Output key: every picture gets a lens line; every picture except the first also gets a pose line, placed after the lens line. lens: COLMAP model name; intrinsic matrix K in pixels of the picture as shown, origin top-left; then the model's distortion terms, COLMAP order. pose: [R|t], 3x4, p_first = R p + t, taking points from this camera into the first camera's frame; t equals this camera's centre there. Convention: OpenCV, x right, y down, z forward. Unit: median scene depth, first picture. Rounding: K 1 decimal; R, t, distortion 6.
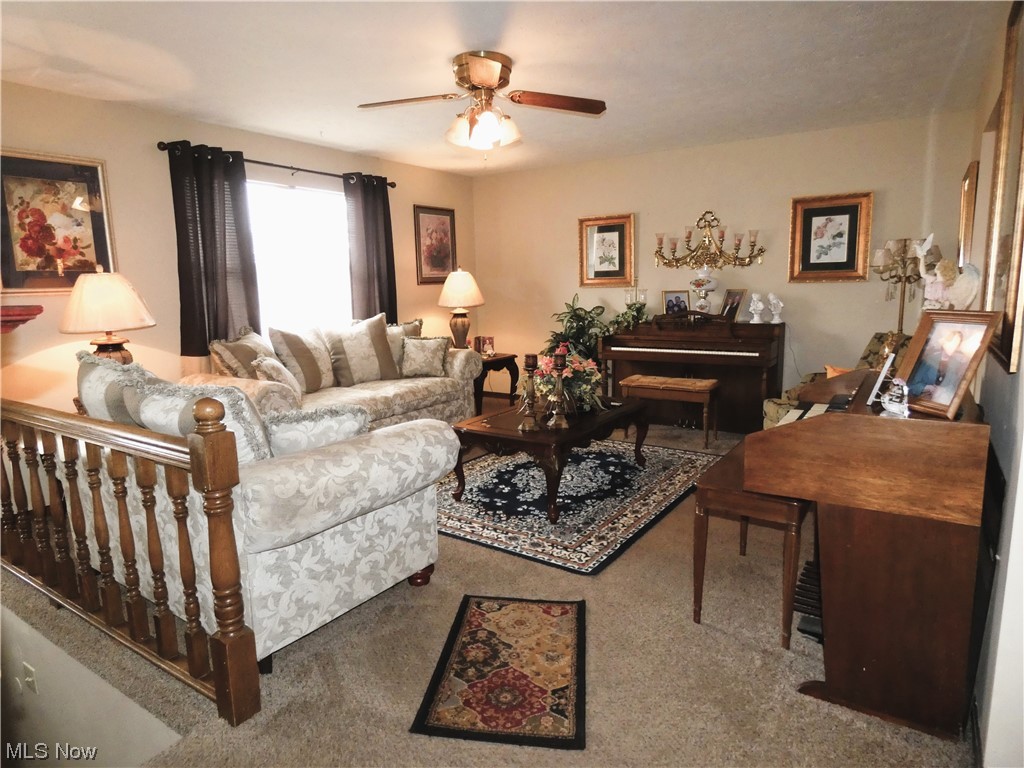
lens RADIAL K [[613.4, 0, 510.9], [0, 613.4, 381.1], [0, 0, 1]] dist [-0.002788, 0.000389]
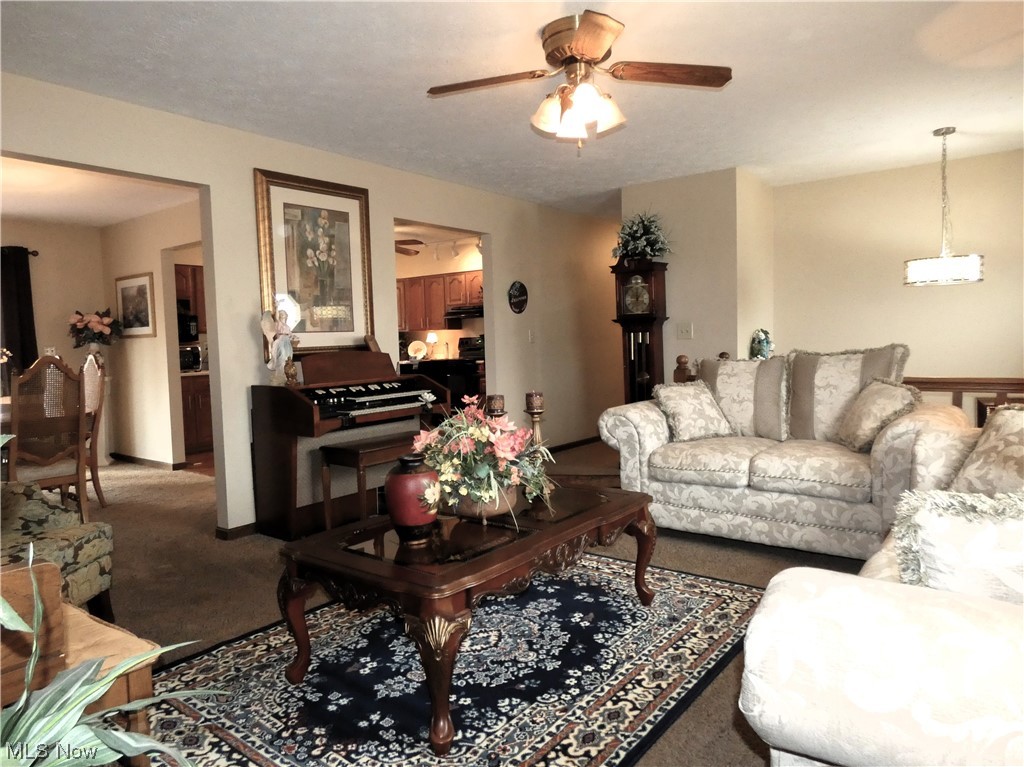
lens RADIAL K [[673.2, 0, 512.0], [0, 673.2, 383.5], [0, 0, 1]] dist [-0.003796, -0.001836]
pose [[-0.996337, 0.051506, 0.068268, -0.000208], [0.065208, 0.974037, 0.216793, -0.167834], [-0.055330, 0.220451, -0.973828, 1.271223]]
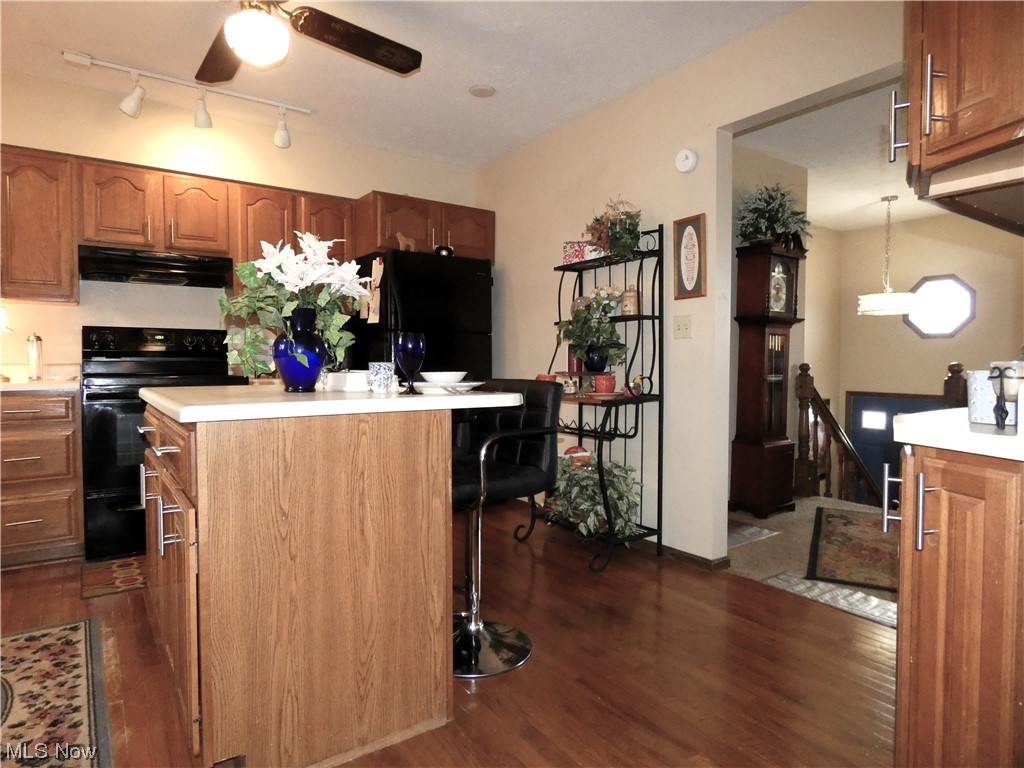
lens RADIAL K [[610.8, 0, 510.7], [0, 610.8, 380.1], [0, 0, 1]] dist [-0.012811, -0.000174]
pose [[-0.364745, 0.055474, -0.929453, 0.735985], [-0.138307, 0.983922, 0.113001, 0.025408], [0.920778, 0.169767, -0.351208, 0.097922]]
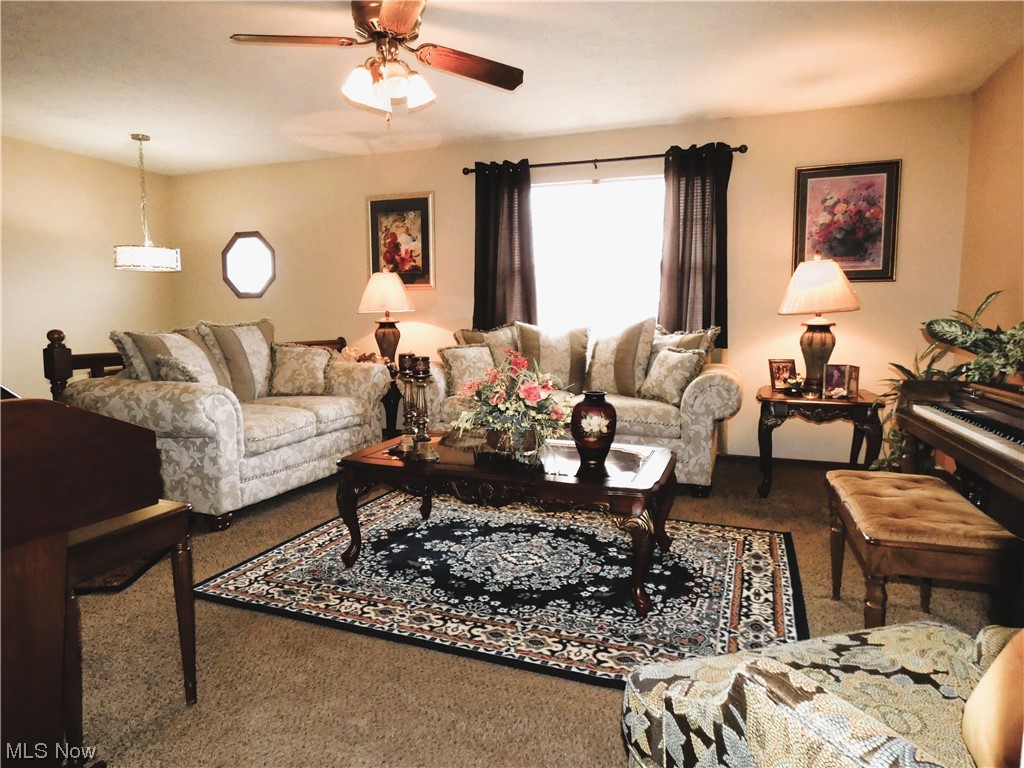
lens RADIAL K [[625.2, 0, 512.0], [0, 625.2, 384.0], [0, 0, 1]] dist [-0.001525, 0.000605]
pose [[0.237662, 0.129363, -0.962695, 0.580545], [-0.161908, 0.982503, 0.092054, -0.071028], [0.957759, 0.133990, 0.254449, 0.649270]]
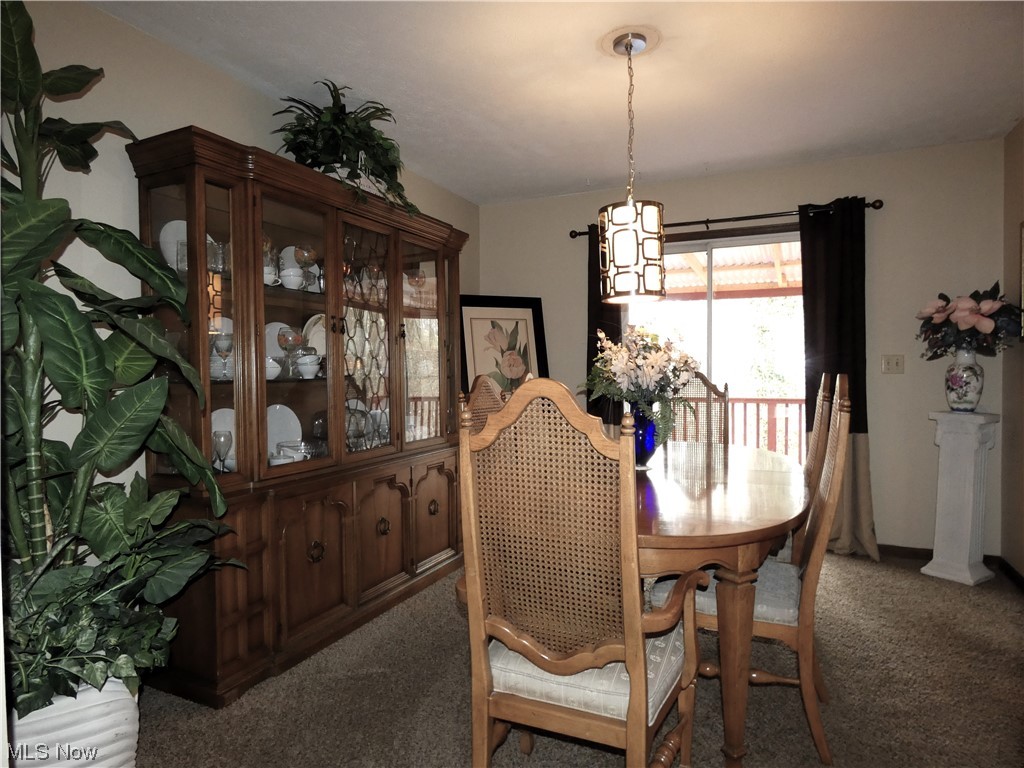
lens RADIAL K [[613.4, 0, 510.9], [0, 613.4, 381.1], [0, 0, 1]] dist [-0.002788, 0.000389]
pose [[-0.155776, 0.007291, 0.987766, 0.349149], [0.163491, 0.986371, 0.018503, -0.068846], [-0.974169, 0.164373, -0.154845, 0.569110]]
